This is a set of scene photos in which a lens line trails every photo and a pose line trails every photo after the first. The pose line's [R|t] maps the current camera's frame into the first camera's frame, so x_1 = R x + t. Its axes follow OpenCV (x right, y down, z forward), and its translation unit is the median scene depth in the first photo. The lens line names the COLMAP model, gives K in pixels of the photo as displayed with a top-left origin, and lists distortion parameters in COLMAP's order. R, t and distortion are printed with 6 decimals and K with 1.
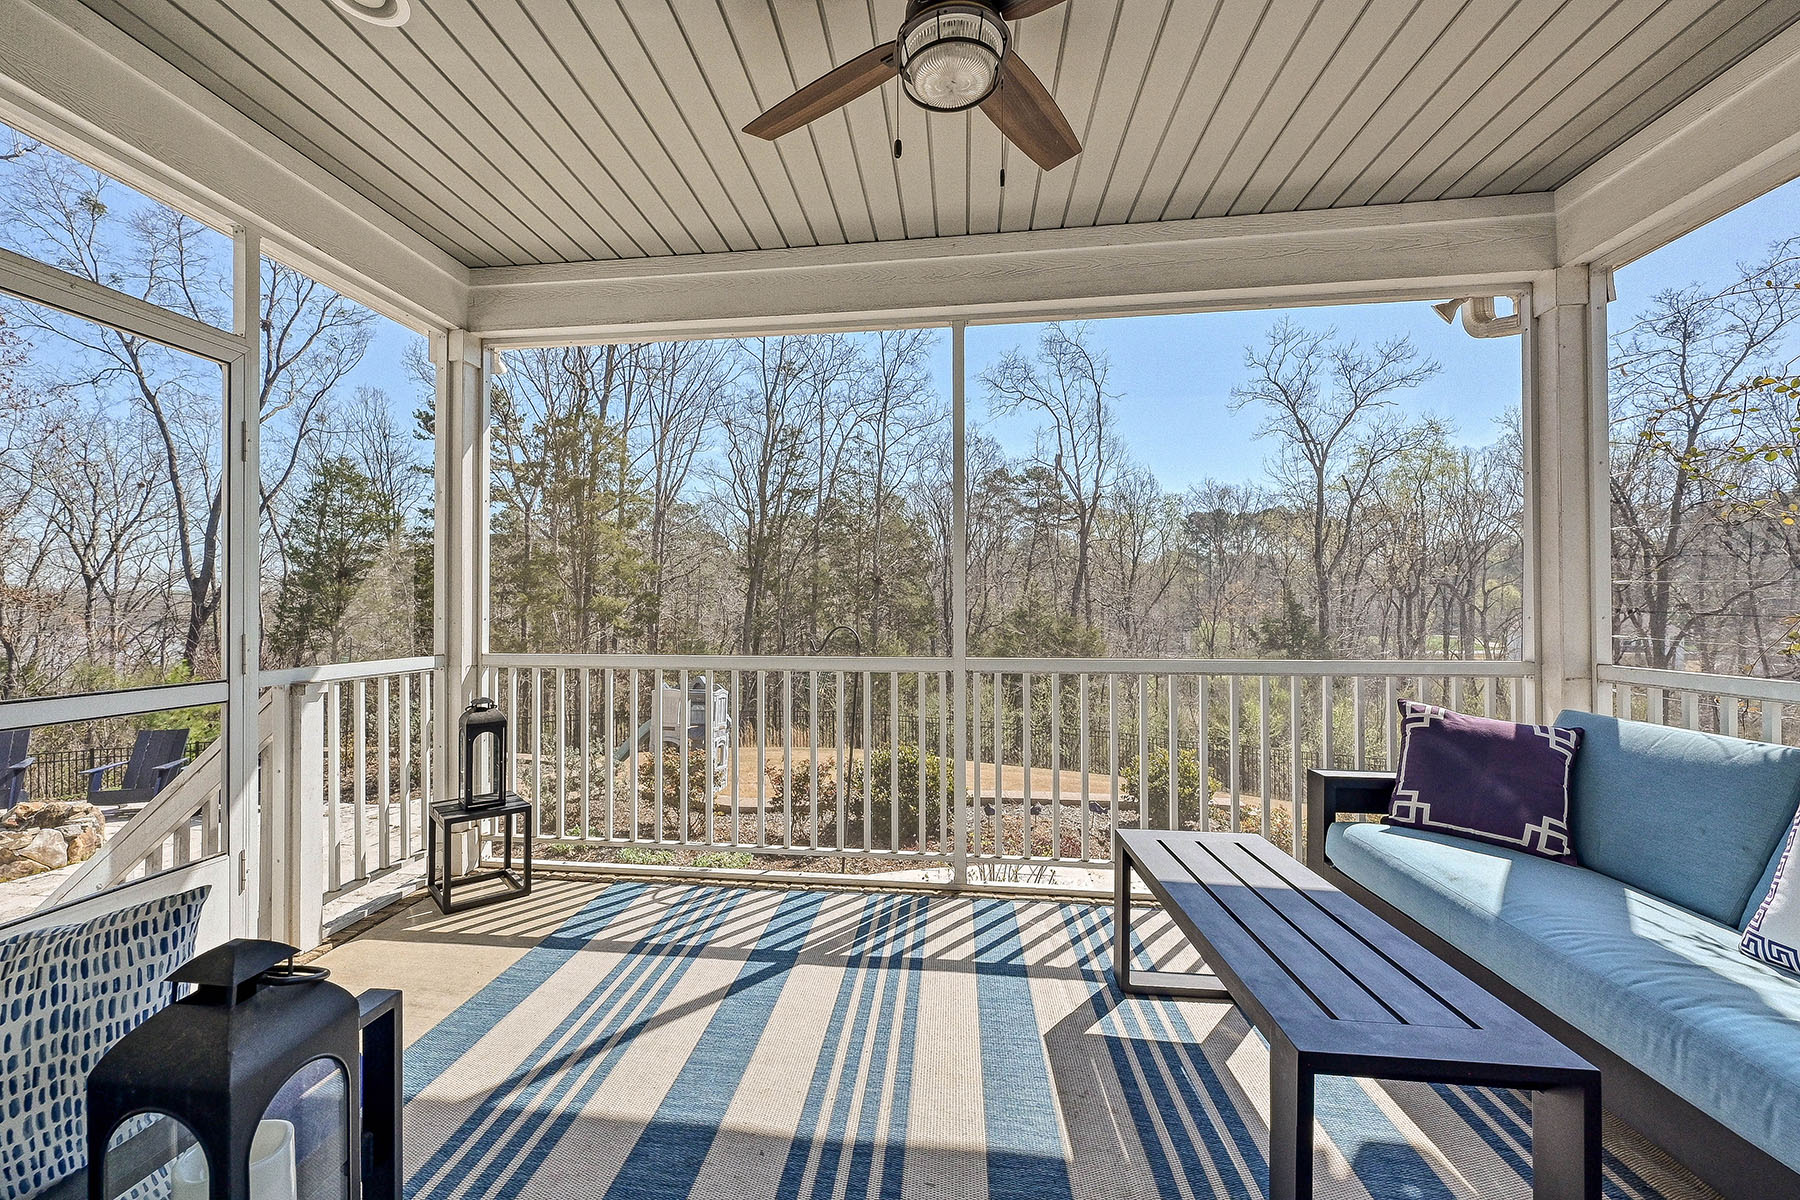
lens RADIAL K [[724.8, 0, 863.6], [0, 724.8, 603.7], [0, 0, 1]] dist [0.000346, -0.000159]
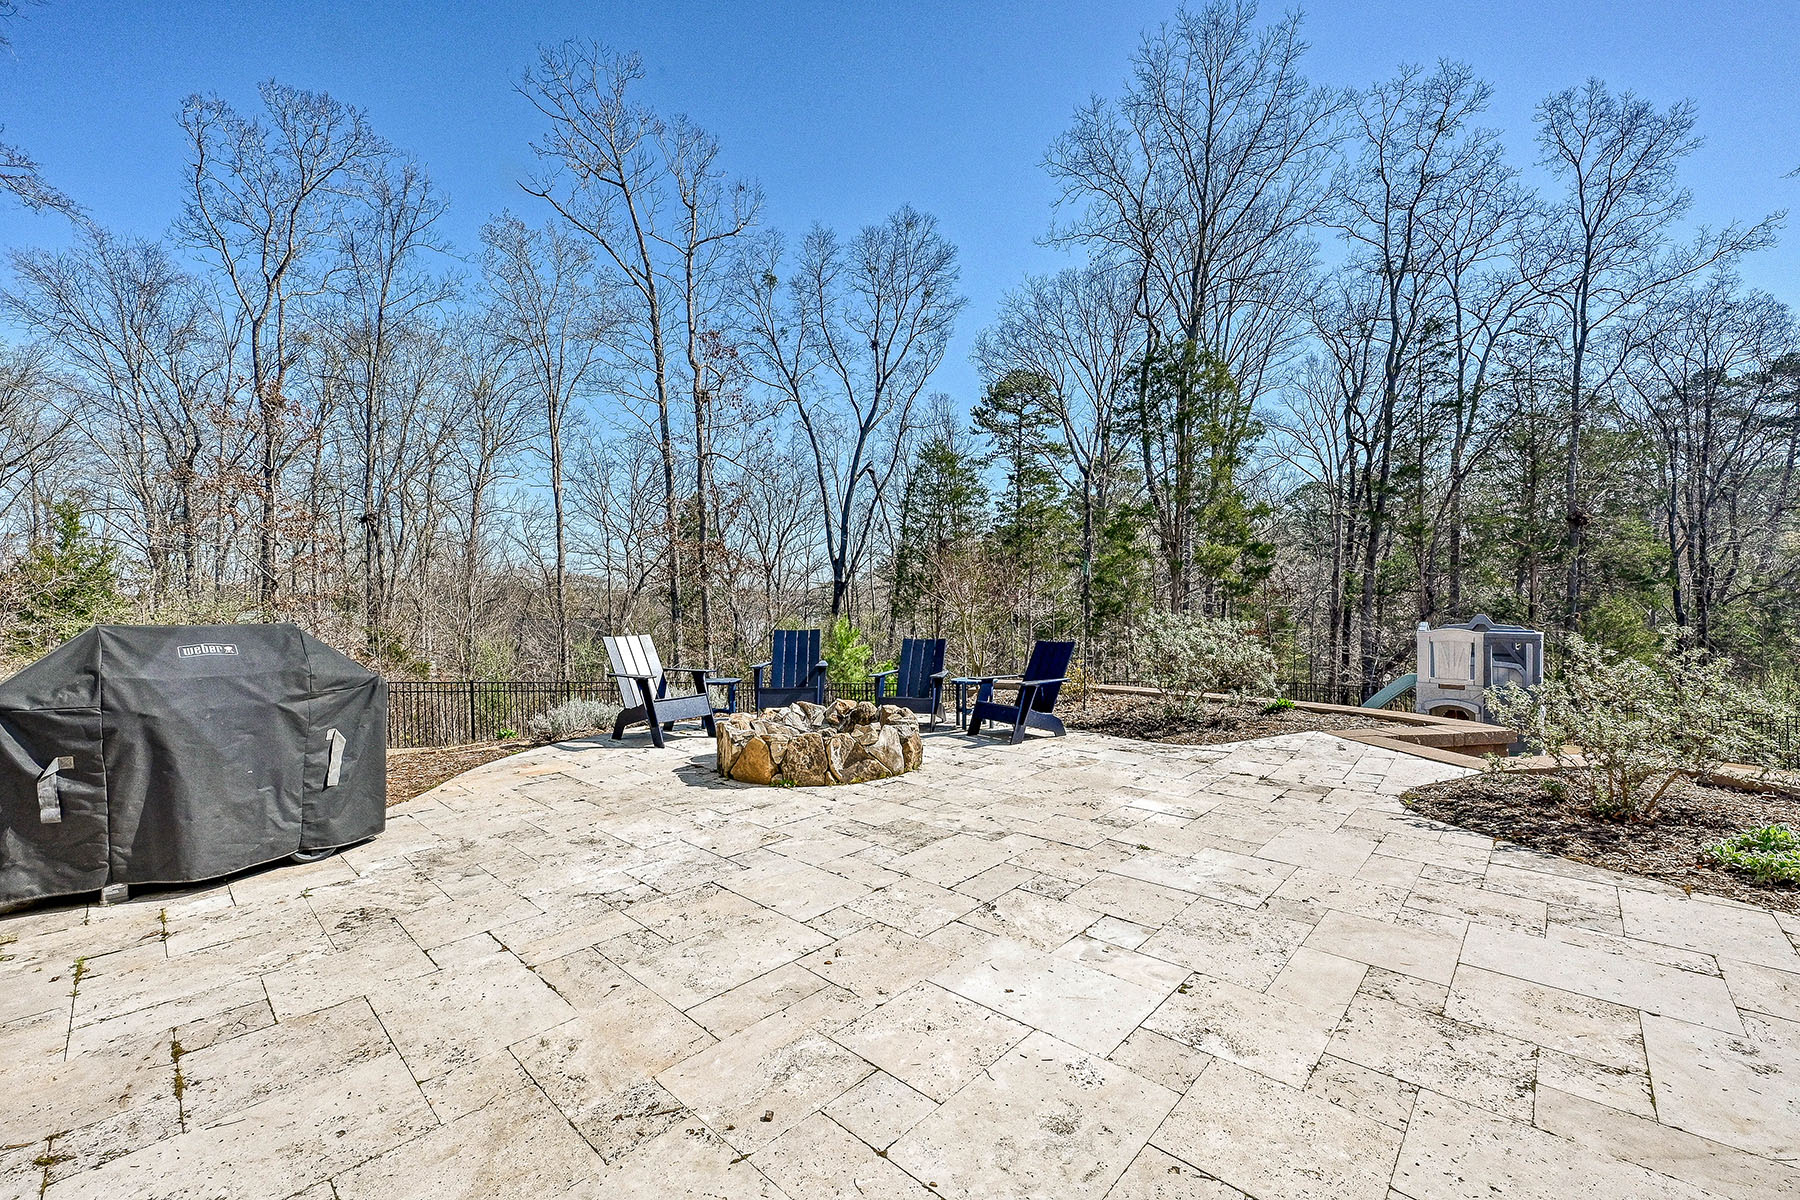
lens RADIAL K [[724.8, 0, 912.3], [0, 724.8, 603.7], [0, 0, 1]] dist [0.000346, -0.000159]
pose [[0.820266, -0.011195, -0.571873, -0.108794], [0.021442, 0.999708, 0.011185, 0.028333], [0.571581, -0.021437, 0.820266, 0.059488]]
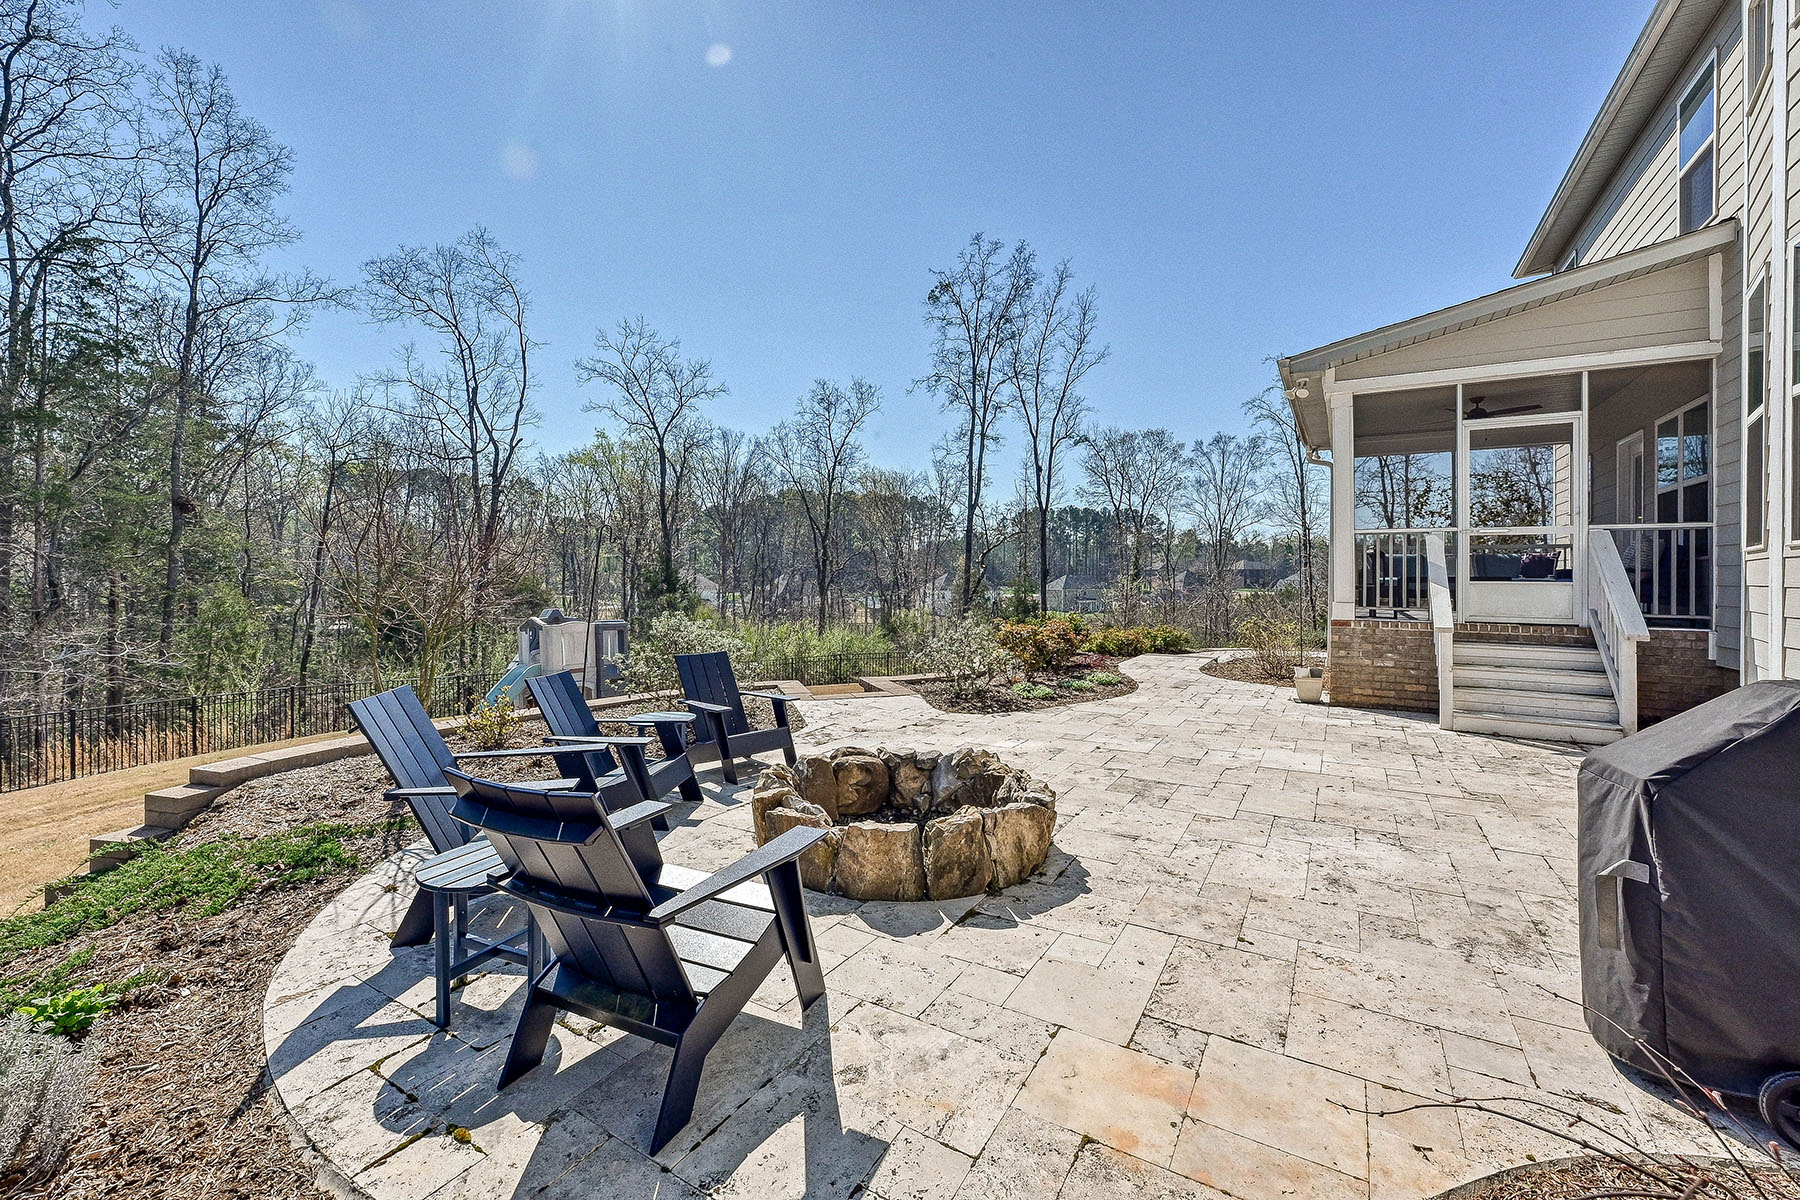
lens RADIAL K [[724.8, 0, 898.4], [0, 724.8, 590.0], [0, 0, 1]] dist [0.000346, -0.000159]
pose [[0.403349, -0.011816, 0.914970, -0.376342], [-0.014354, 0.999712, 0.019239, 0.021937], [-0.914934, -0.020894, 0.403063, 0.153823]]
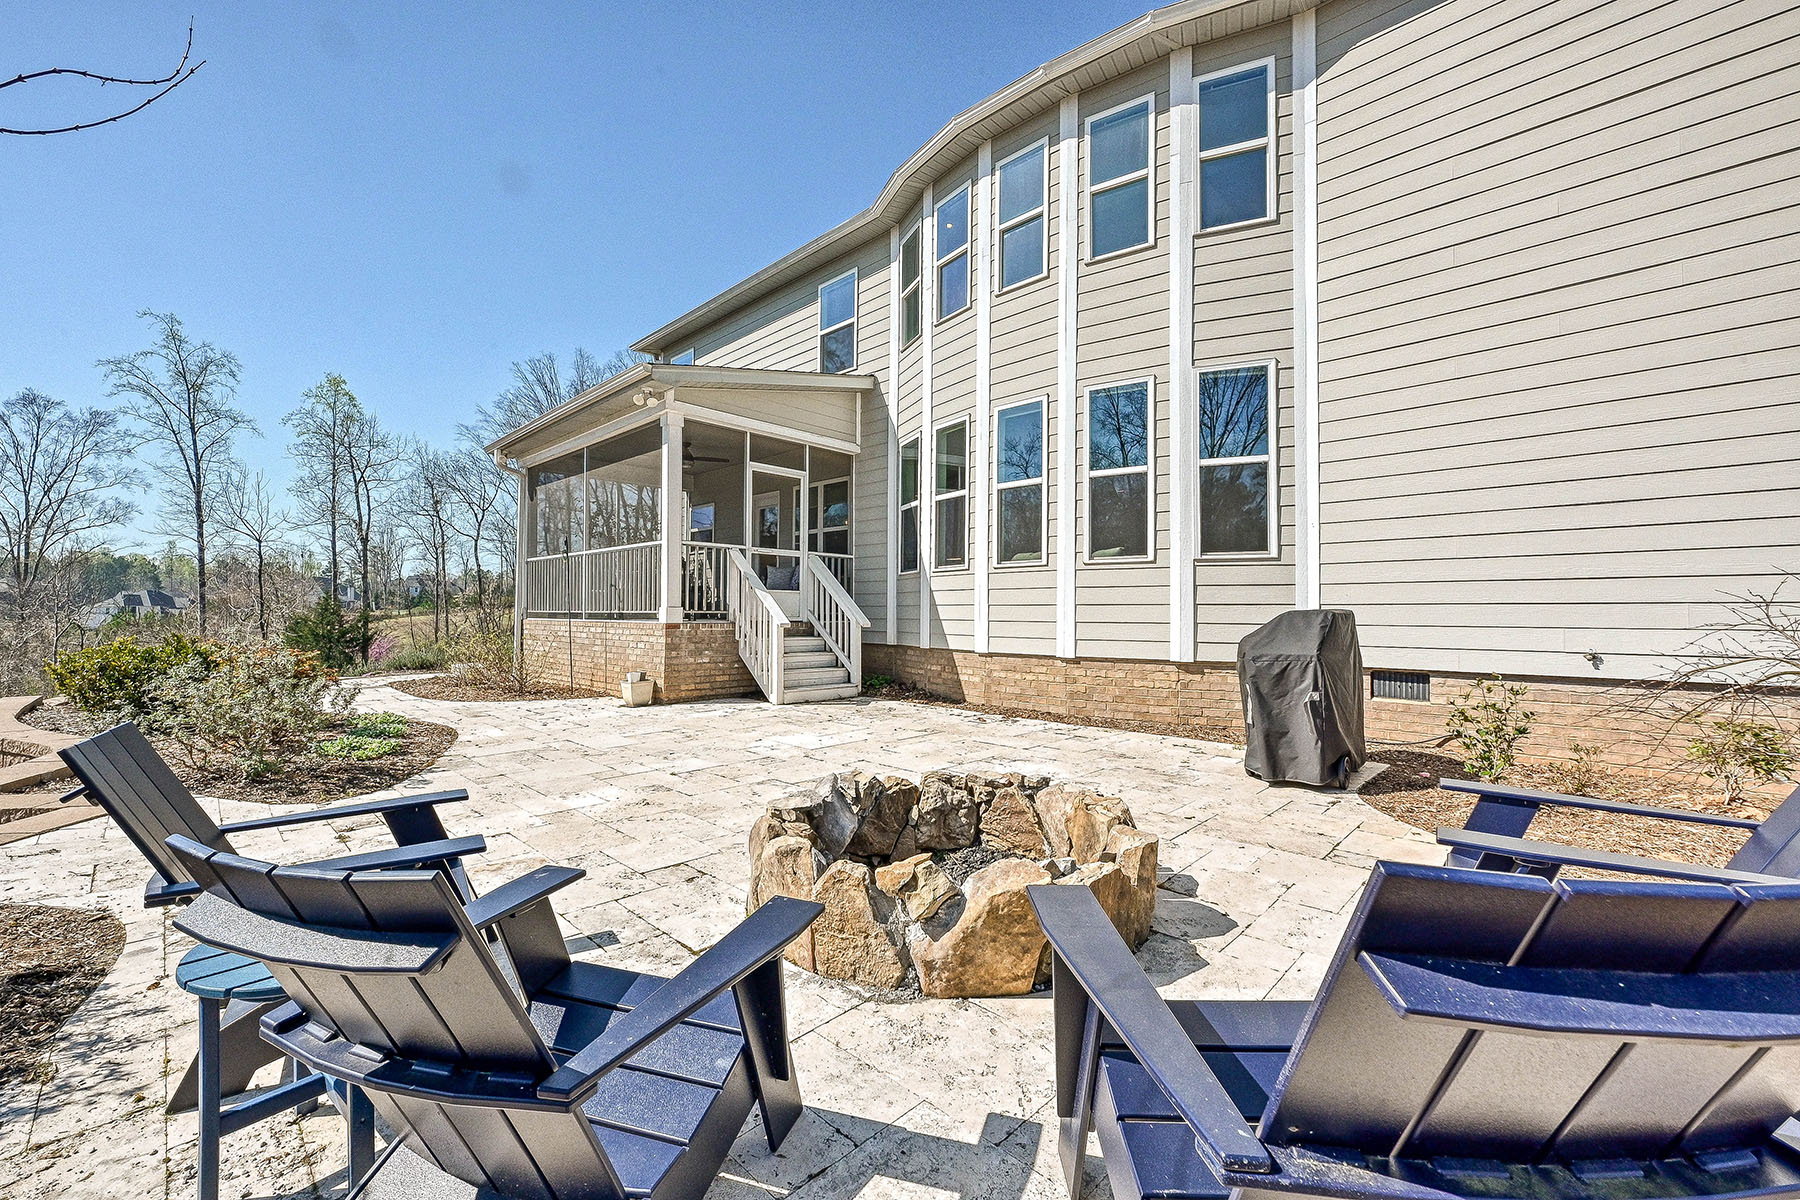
lens RADIAL K [[724.8, 0, 900.7], [0, 724.8, 598.1], [0, 0, 1]] dist [0.000346, -0.000159]
pose [[-0.800469, 0.009138, 0.599304, -0.303088], [-0.007863, 0.999638, -0.025744, 0.033577], [-0.599322, -0.025320, -0.800107, 0.300786]]
